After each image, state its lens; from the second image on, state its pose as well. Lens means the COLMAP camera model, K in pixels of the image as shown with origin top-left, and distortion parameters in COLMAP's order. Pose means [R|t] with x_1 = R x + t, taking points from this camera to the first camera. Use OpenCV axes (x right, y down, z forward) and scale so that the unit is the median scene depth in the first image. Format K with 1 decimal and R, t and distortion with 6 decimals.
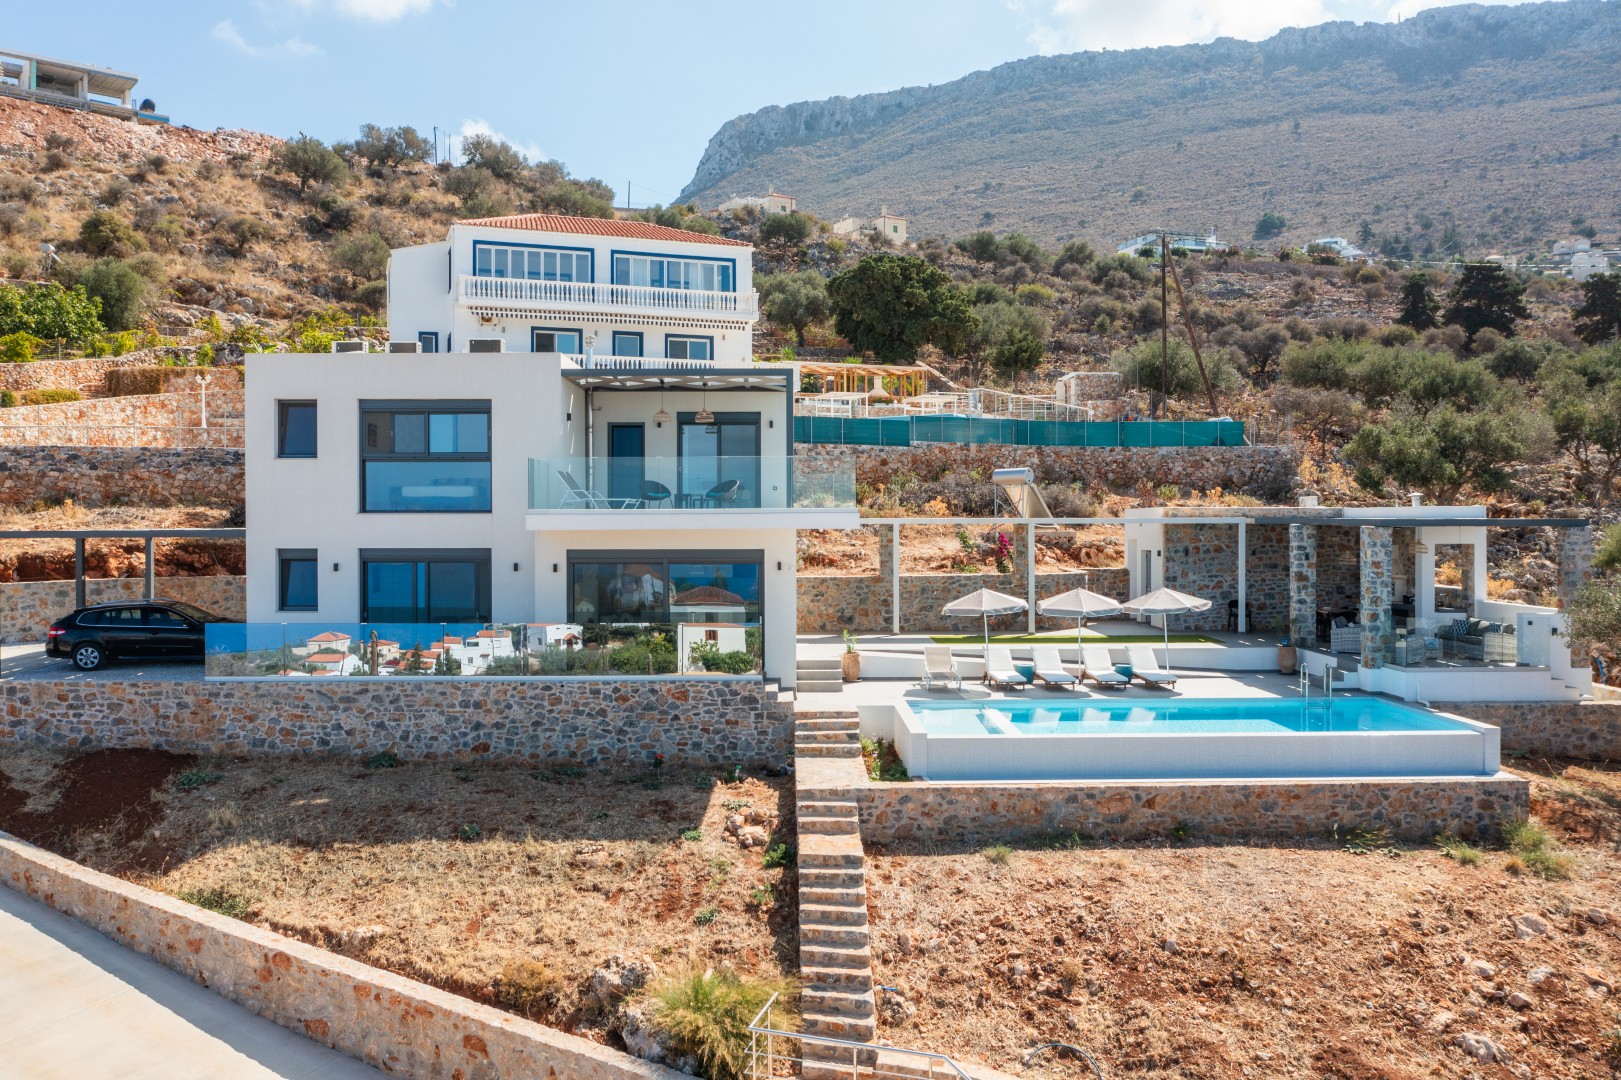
lens RADIAL K [[1257.8, 0, 805.2], [0, 1257.8, 534.0], [0, 0, 1]] dist [-0.020482, -0.010358]
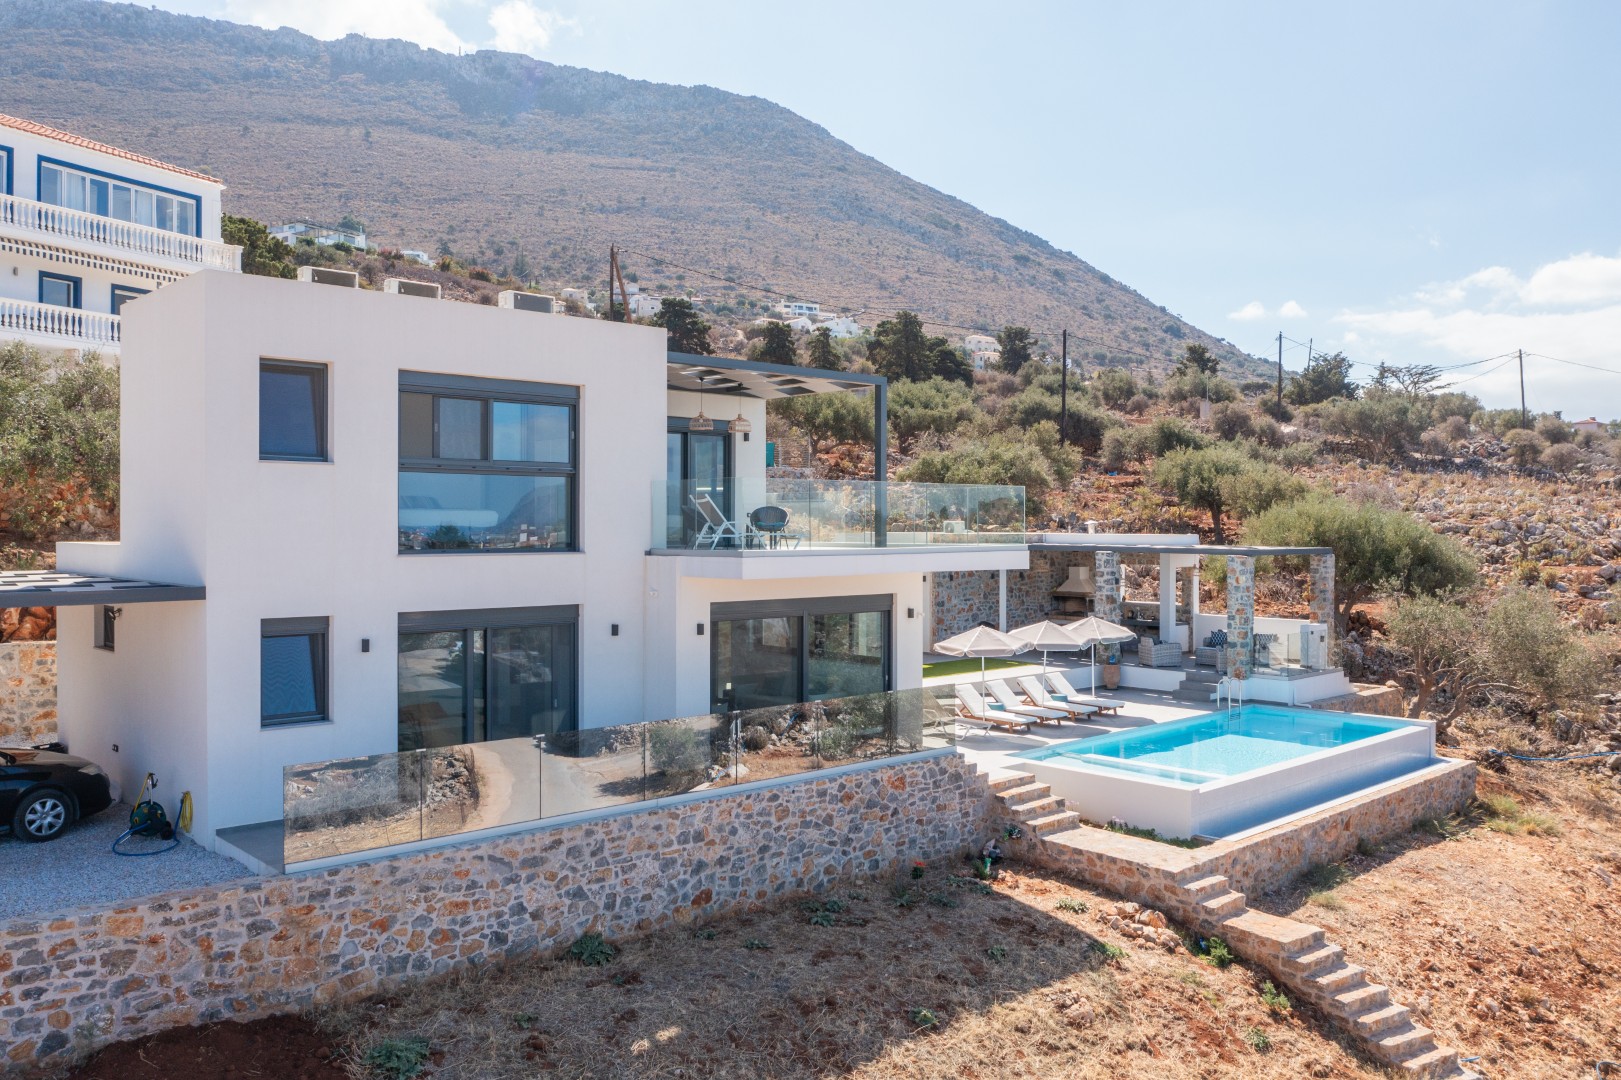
lens RADIAL K [[1257.8, 0, 811.0], [0, 1257.8, 533.3], [0, 0, 1]] dist [-0.020482, -0.010358]
pose [[0.744730, -0.000088, 0.667366, -0.670187], [0.002386, 0.999994, -0.002532, -0.027522], [-0.667361, 0.003478, 0.744726, 0.444814]]
